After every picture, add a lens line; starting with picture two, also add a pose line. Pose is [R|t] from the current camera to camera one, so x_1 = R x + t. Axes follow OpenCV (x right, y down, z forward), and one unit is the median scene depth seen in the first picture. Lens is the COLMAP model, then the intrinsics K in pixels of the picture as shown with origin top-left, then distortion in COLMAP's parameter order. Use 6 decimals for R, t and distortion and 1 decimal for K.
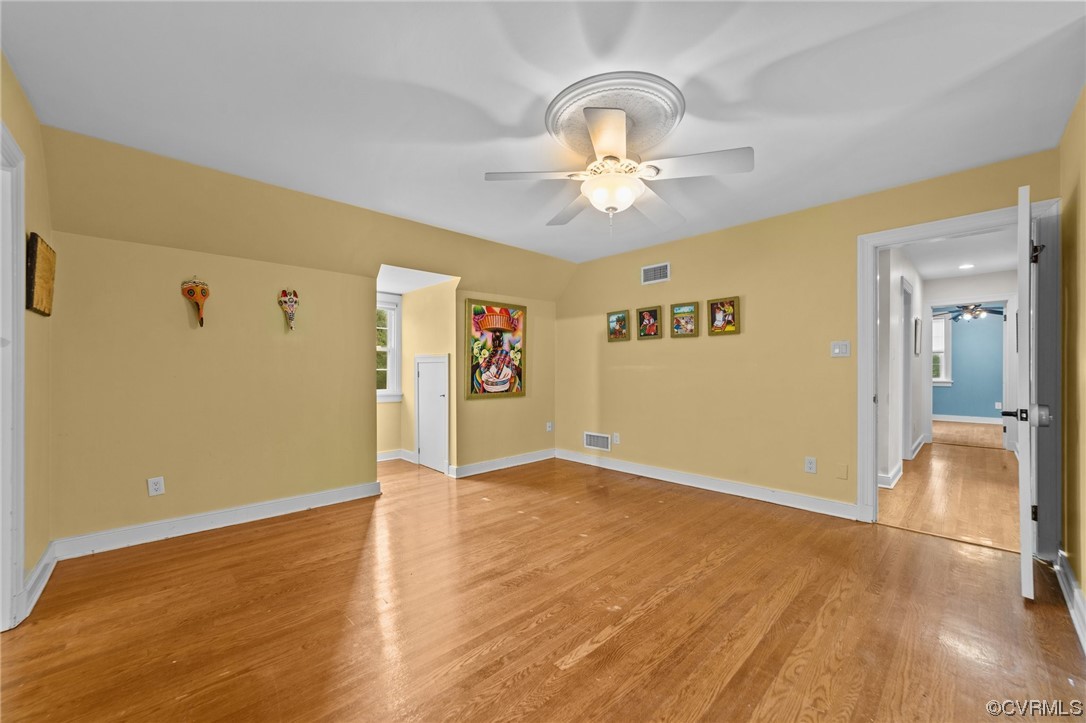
lens RADIAL K [[418.3, 0, 535.1], [0, 418.3, 367.5], [0, 0, 1]] dist [-0.010419, 0.003416]
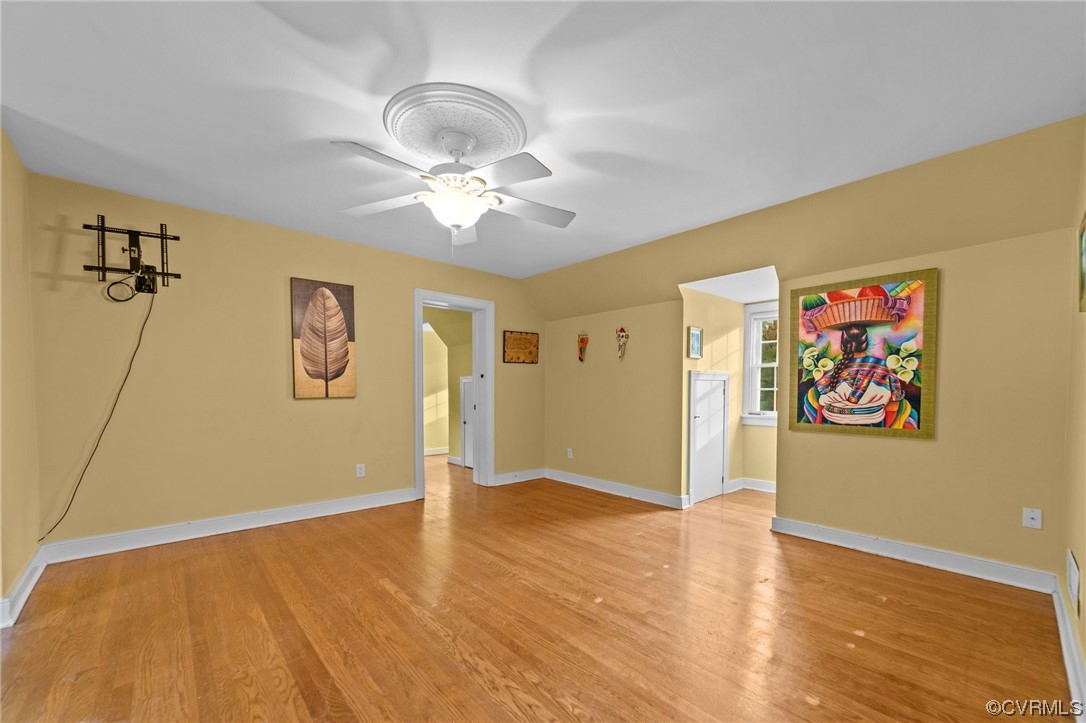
lens RADIAL K [[418.3, 0, 543.1], [0, 418.3, 400.7], [0, 0, 1]] dist [-0.010419, 0.003416]
pose [[-0.010809, 0.028723, -0.999529, 0.546286], [0.000121, 0.999587, 0.028723, 0.004653], [0.999942, 0.000189, -0.010808, 0.558345]]
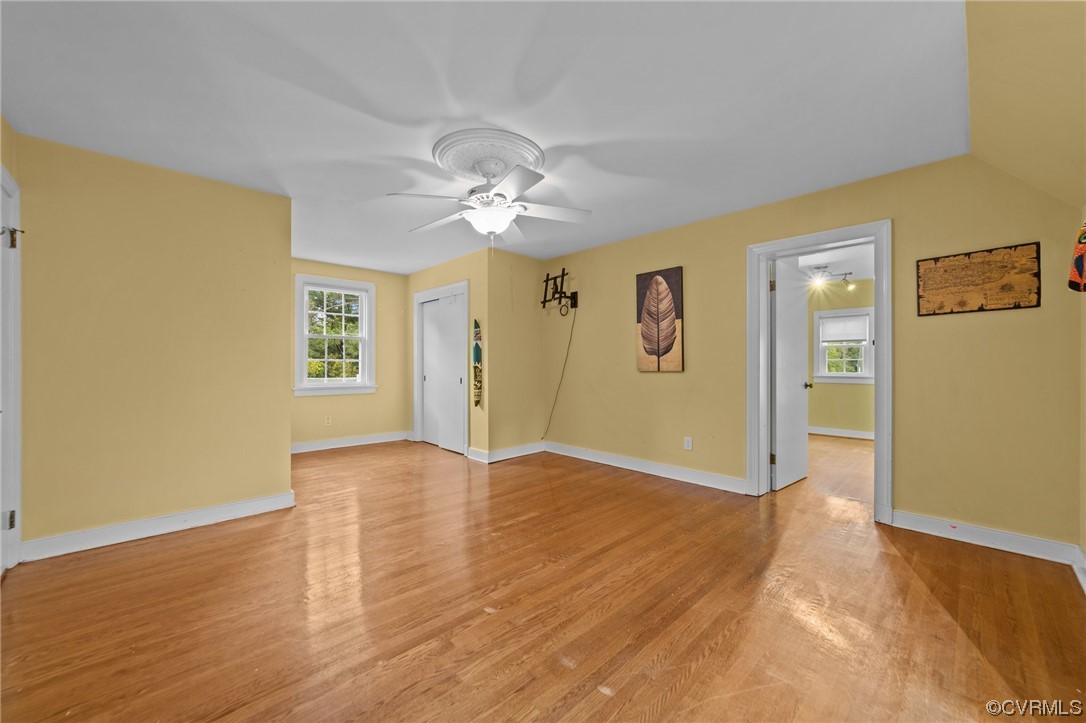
lens RADIAL K [[418.3, 0, 552.4], [0, 418.3, 360.9], [0, 0, 1]] dist [-0.010419, 0.003416]
pose [[-0.998625, 0.002869, -0.052334, 0.030876], [0.003408, 0.999942, -0.010201, 0.007351], [0.052302, -0.010365, -0.998578, 1.032526]]
